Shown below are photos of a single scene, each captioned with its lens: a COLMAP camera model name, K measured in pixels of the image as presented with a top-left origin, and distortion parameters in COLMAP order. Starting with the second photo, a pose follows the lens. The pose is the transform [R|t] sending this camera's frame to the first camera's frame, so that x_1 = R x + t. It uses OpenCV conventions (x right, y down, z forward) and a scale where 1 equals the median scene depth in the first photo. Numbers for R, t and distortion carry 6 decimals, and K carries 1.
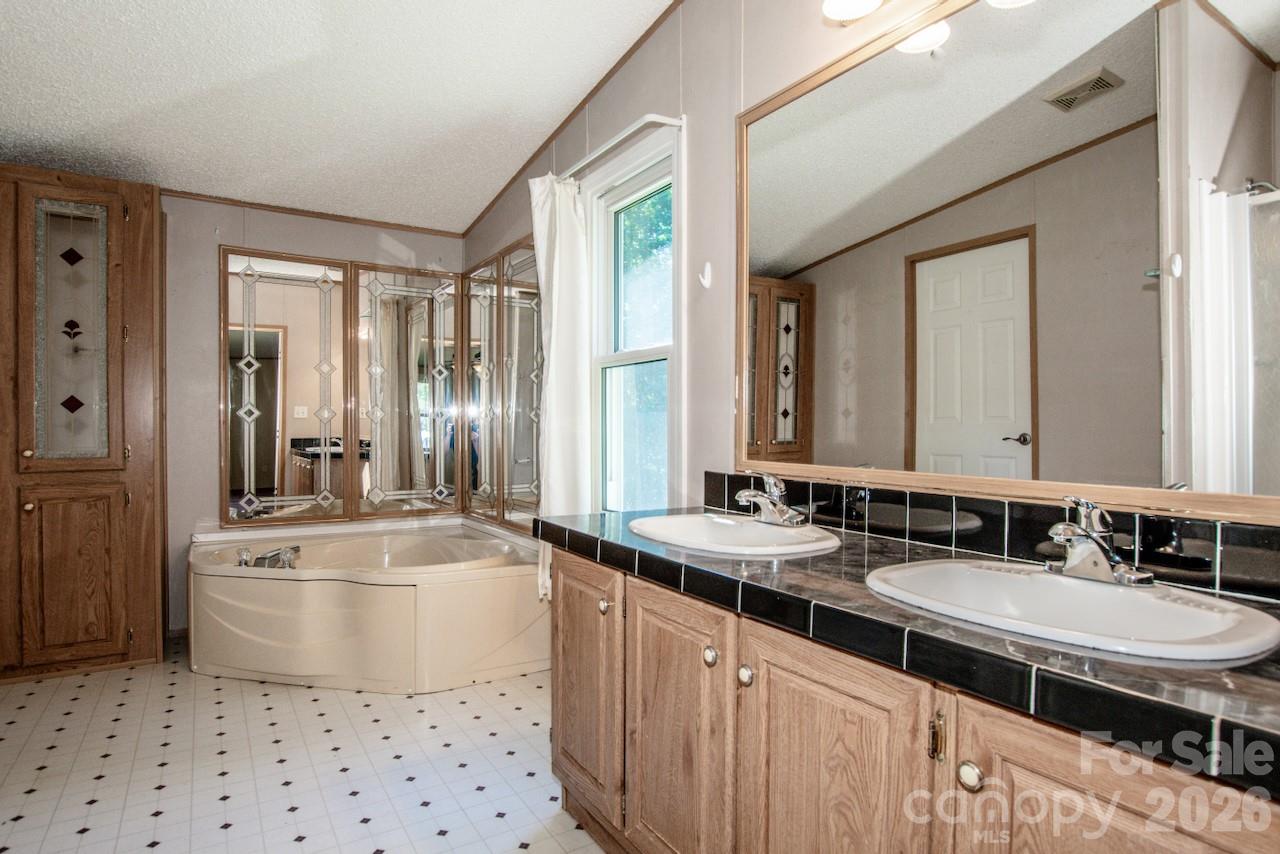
lens RADIAL K [[687.6, 0, 638.4], [0, 687.6, 429.6], [0, 0, 1]] dist [-0.032530, -0.000150]
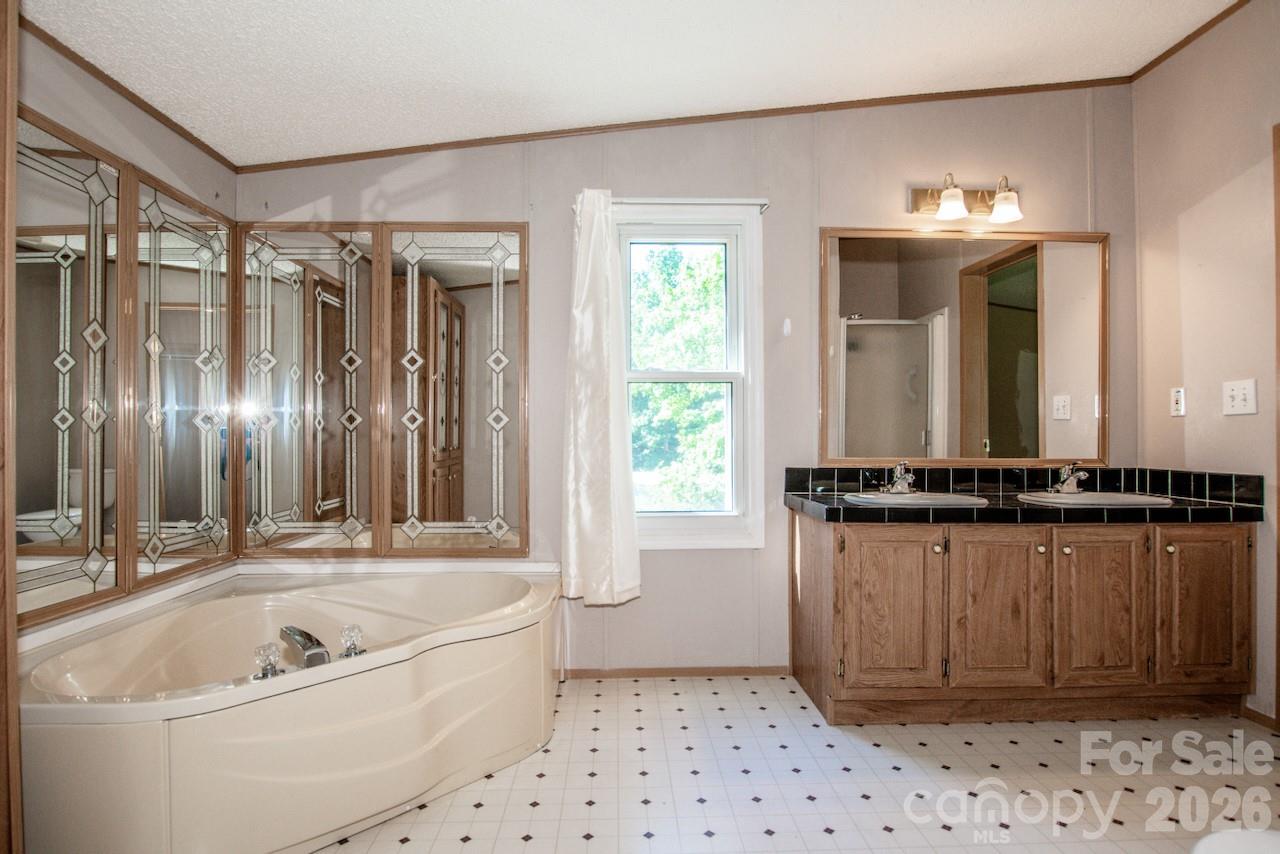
lens RADIAL K [[687.6, 0, 638.4], [0, 687.6, 429.6], [0, 0, 1]] dist [-0.032530, -0.000150]
pose [[0.511048, 0.003096, 0.859547, -1.328264], [0.005797, 0.999958, -0.007049, -0.007007], [-0.859533, 0.008586, 0.511008, 0.600874]]
